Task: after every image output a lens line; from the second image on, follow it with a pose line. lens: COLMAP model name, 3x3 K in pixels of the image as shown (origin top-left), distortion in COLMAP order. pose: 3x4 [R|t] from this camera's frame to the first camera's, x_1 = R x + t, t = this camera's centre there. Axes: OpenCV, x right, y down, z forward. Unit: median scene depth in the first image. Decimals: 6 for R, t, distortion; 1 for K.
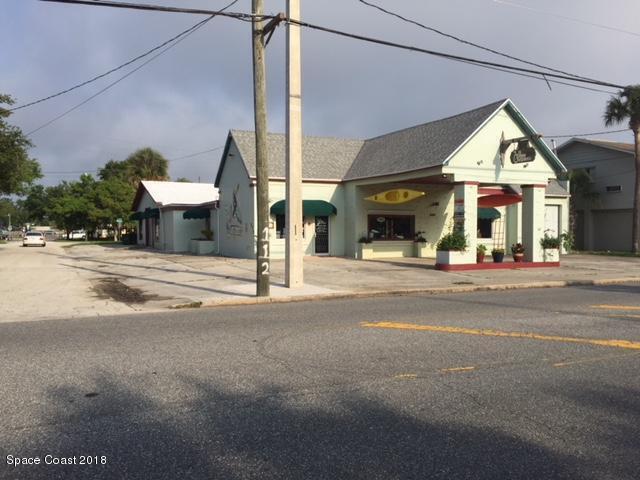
lens RADIAL K [[535.6, 0, 320.0], [0, 535.6, 240.0], [0, 0, 1]] dist [0.006780, -0.000884]
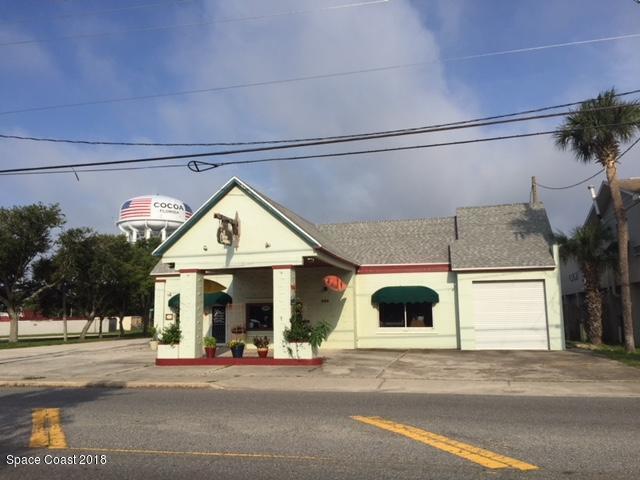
lens RADIAL K [[535.6, 0, 320.0], [0, 535.6, 240.0], [0, 0, 1]] dist [0.006780, -0.000884]
pose [[0.808584, -0.098974, -0.579996, 0.778960], [0.007093, 0.987319, -0.158593, -0.006541], [0.588338, 0.124122, 0.799032, 0.279463]]
